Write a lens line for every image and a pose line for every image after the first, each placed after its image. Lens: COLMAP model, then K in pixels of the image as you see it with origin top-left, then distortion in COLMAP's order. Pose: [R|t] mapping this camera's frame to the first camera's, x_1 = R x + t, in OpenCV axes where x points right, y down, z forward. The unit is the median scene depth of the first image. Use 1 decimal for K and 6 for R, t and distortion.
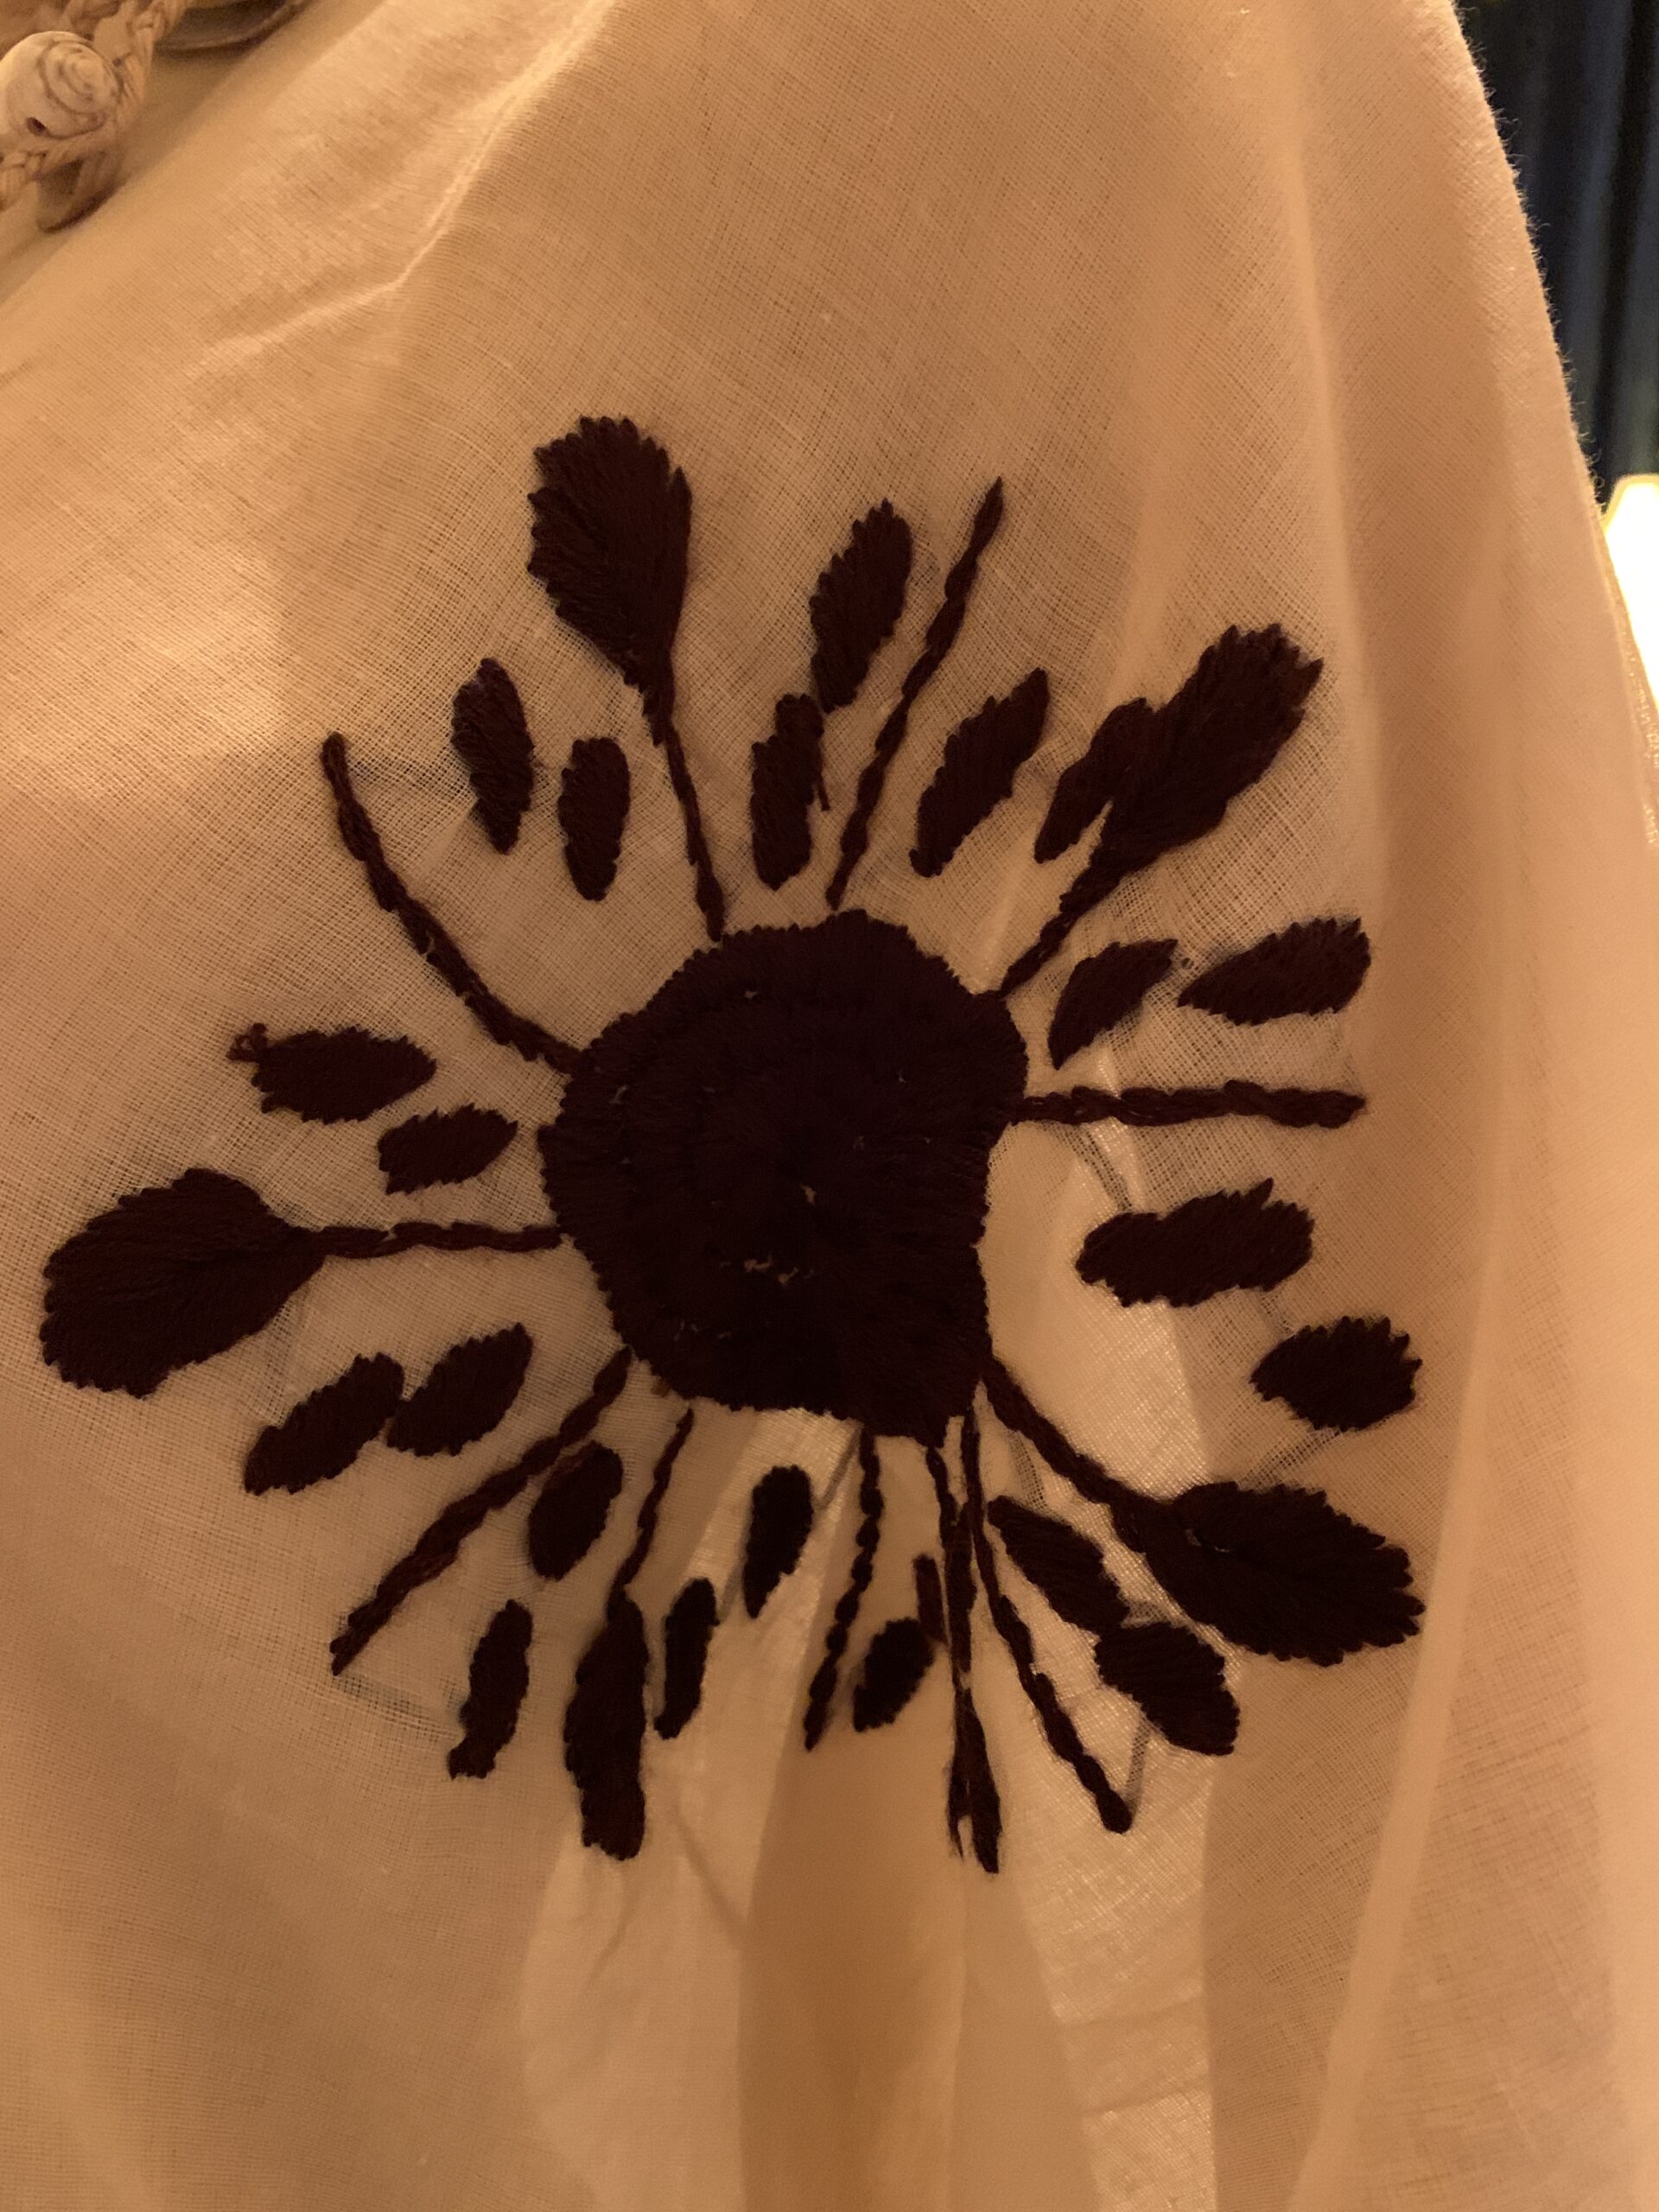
lens RADIAL K [[1770.9, 0, 829.5], [0, 1770.9, 1106.0], [0, 0, 1]] dist [0.059124, -0.001549]
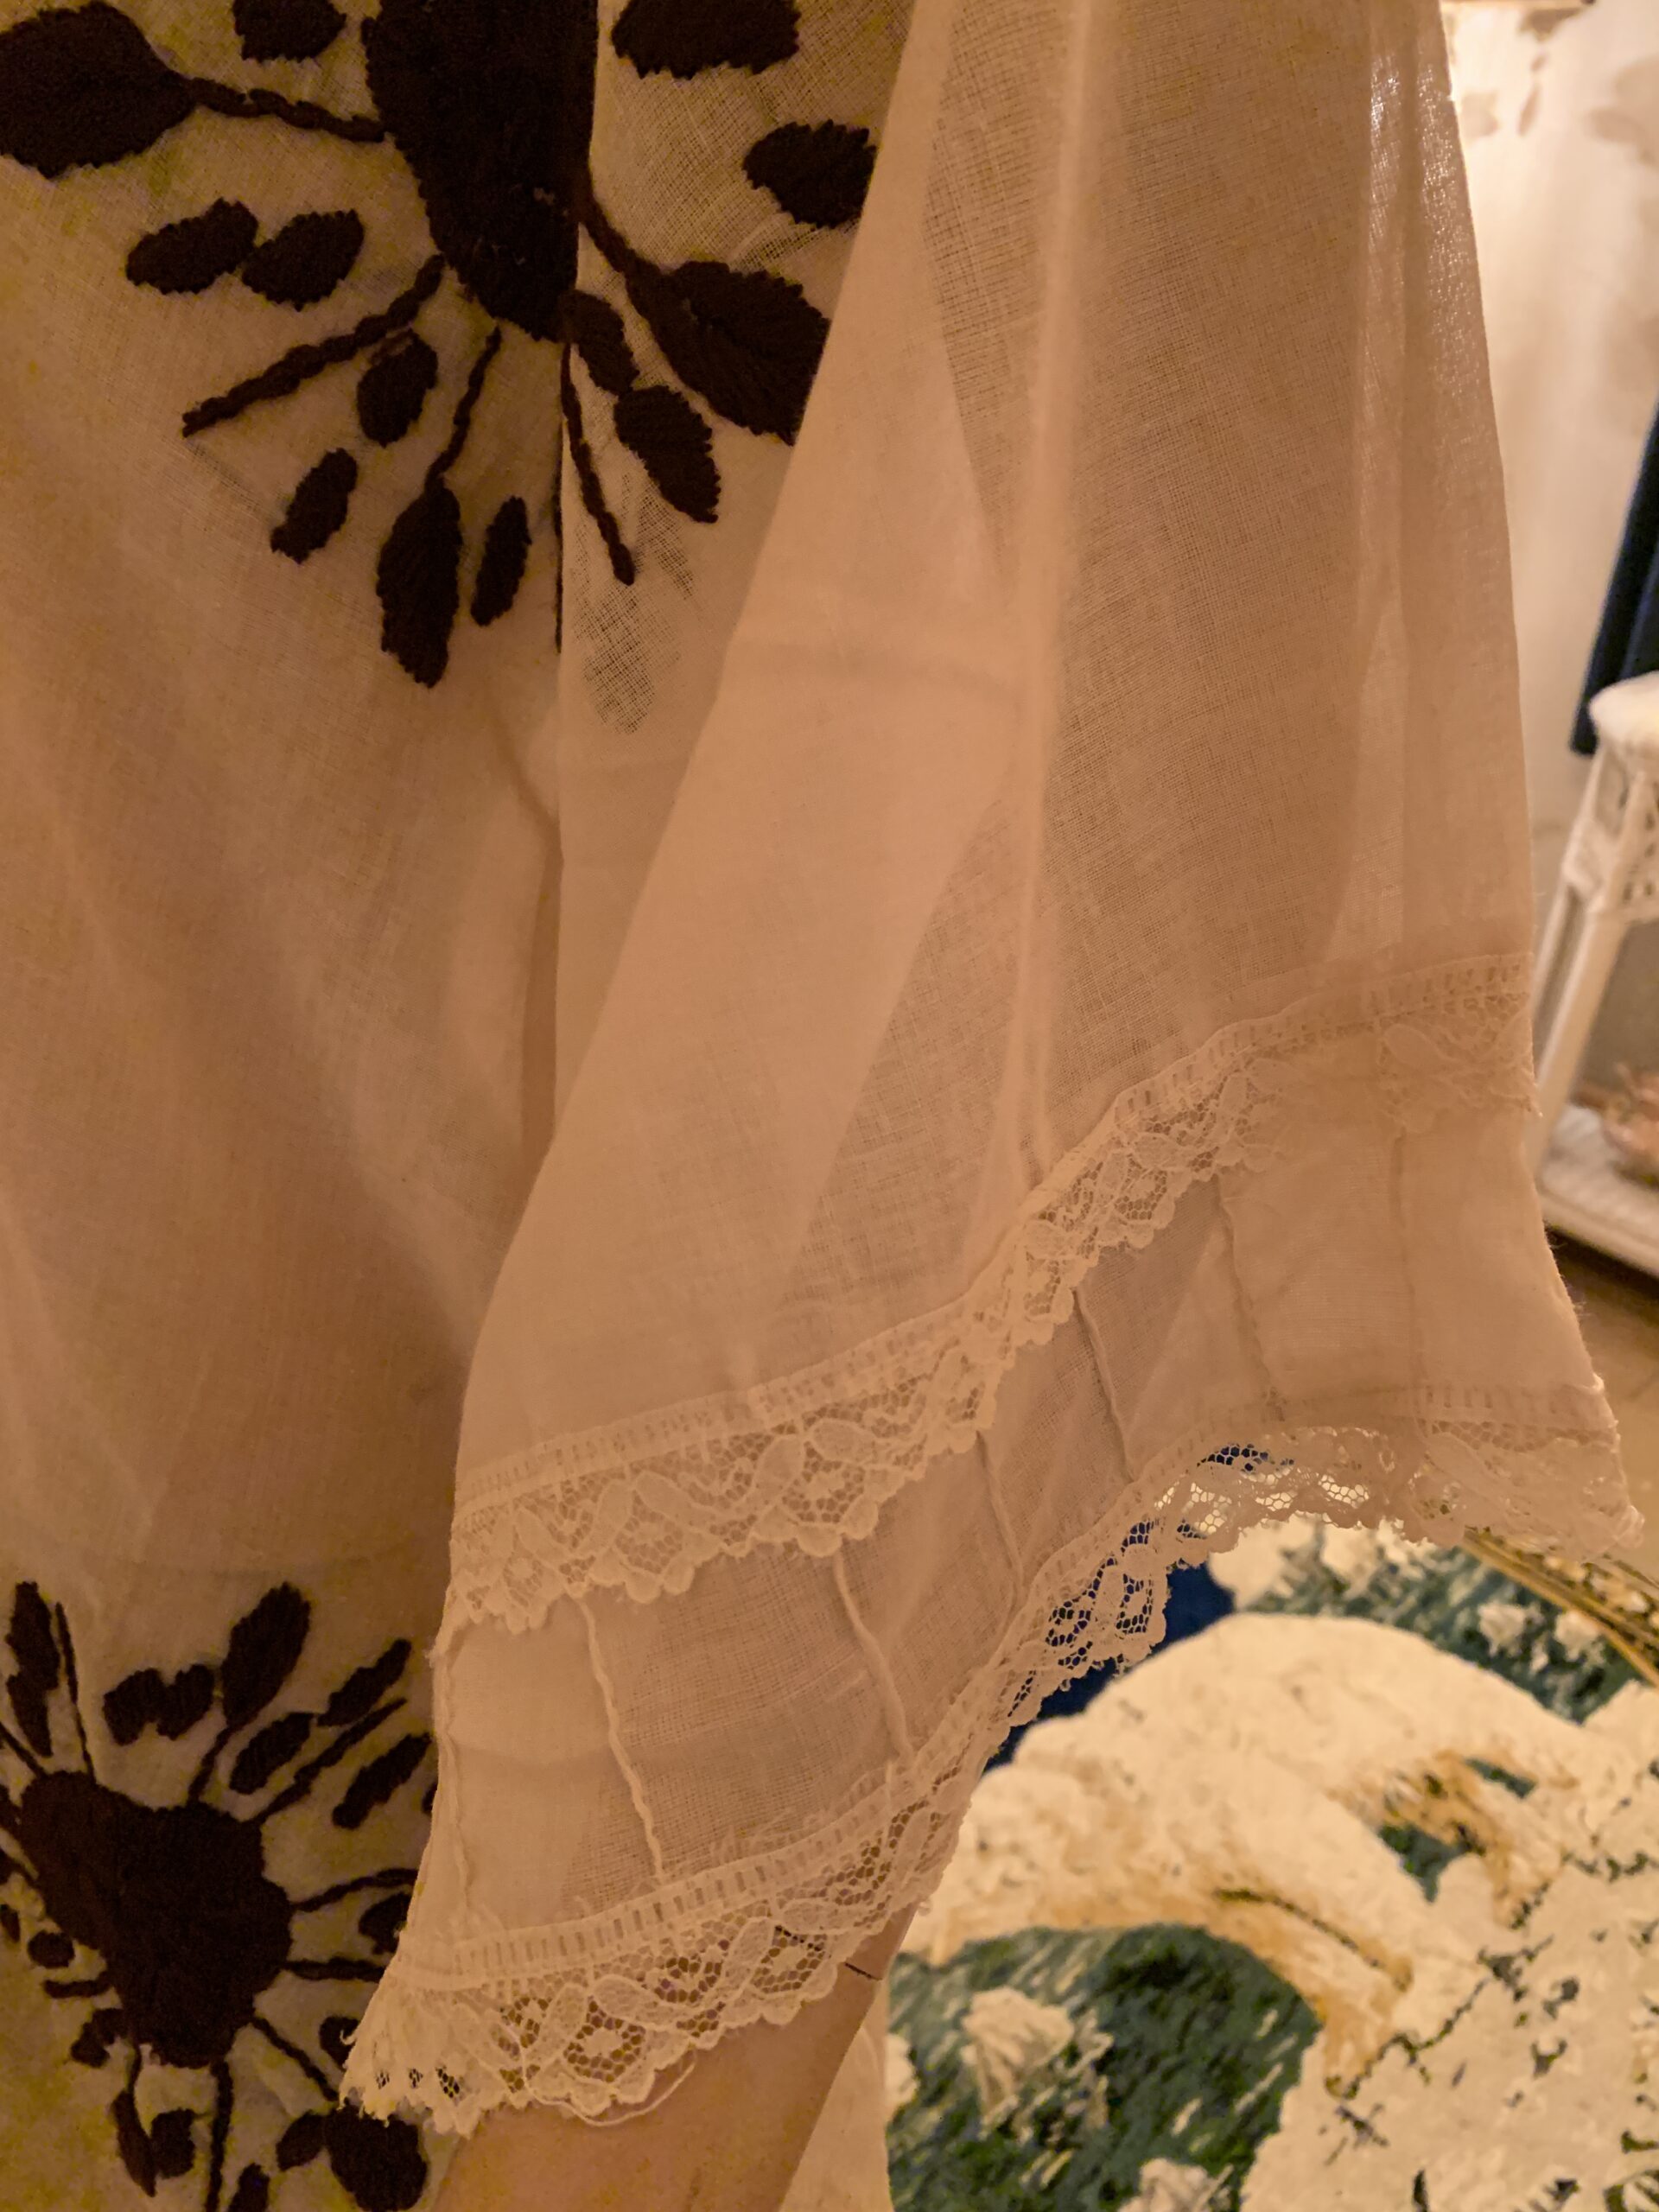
lens RADIAL K [[1644.5, 0, 877.4], [0, 1644.5, 1100.3], [0, 0, 1]] dist [0.006023, 0.007215]
pose [[0.931063, 0.213037, -0.296203, 0.722115], [-0.156592, 0.966582, 0.202974, 0.481071], [0.329545, -0.142598, 0.933309, -0.079745]]
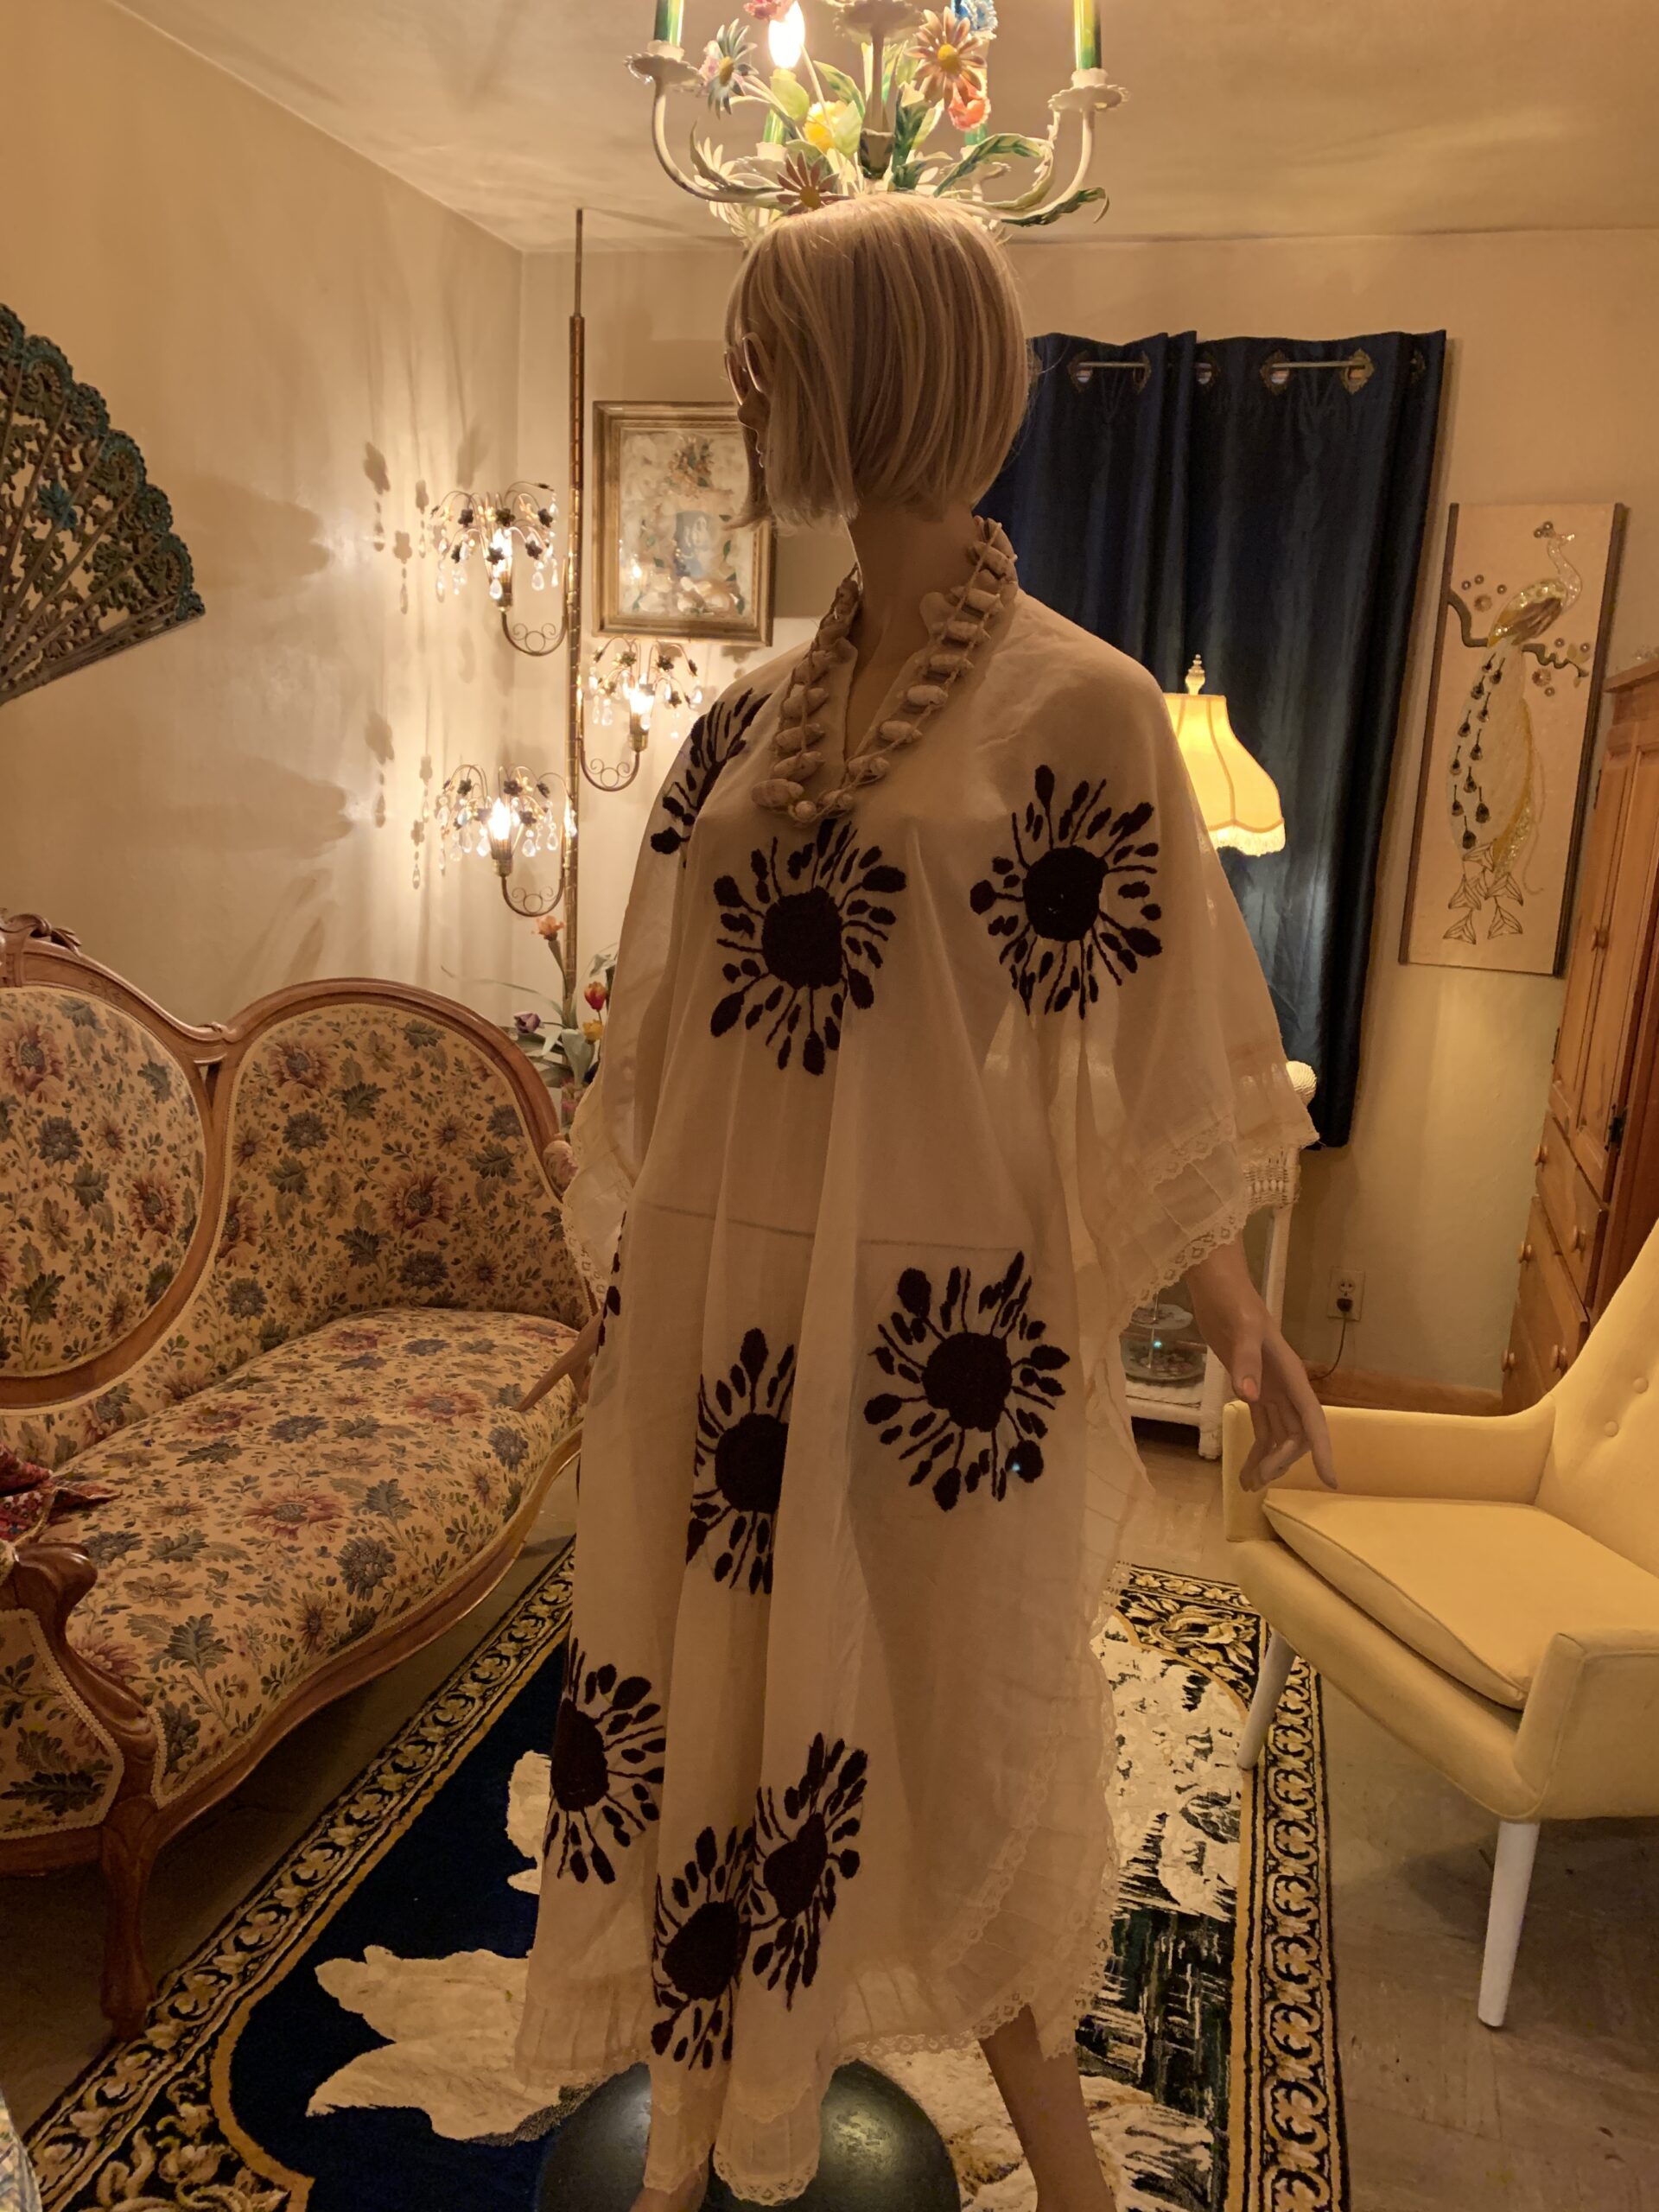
lens RADIAL K [[1753.0, 0, 834.9], [0, 1753.0, 1136.5], [0, 0, 1]] dist [0.086801, -0.209599]
pose [[0.979483, 0.001735, 0.201521, -2.101532], [0.009021, 0.998583, -0.052442, 1.255712], [-0.201326, 0.053184, 0.978079, -4.912275]]
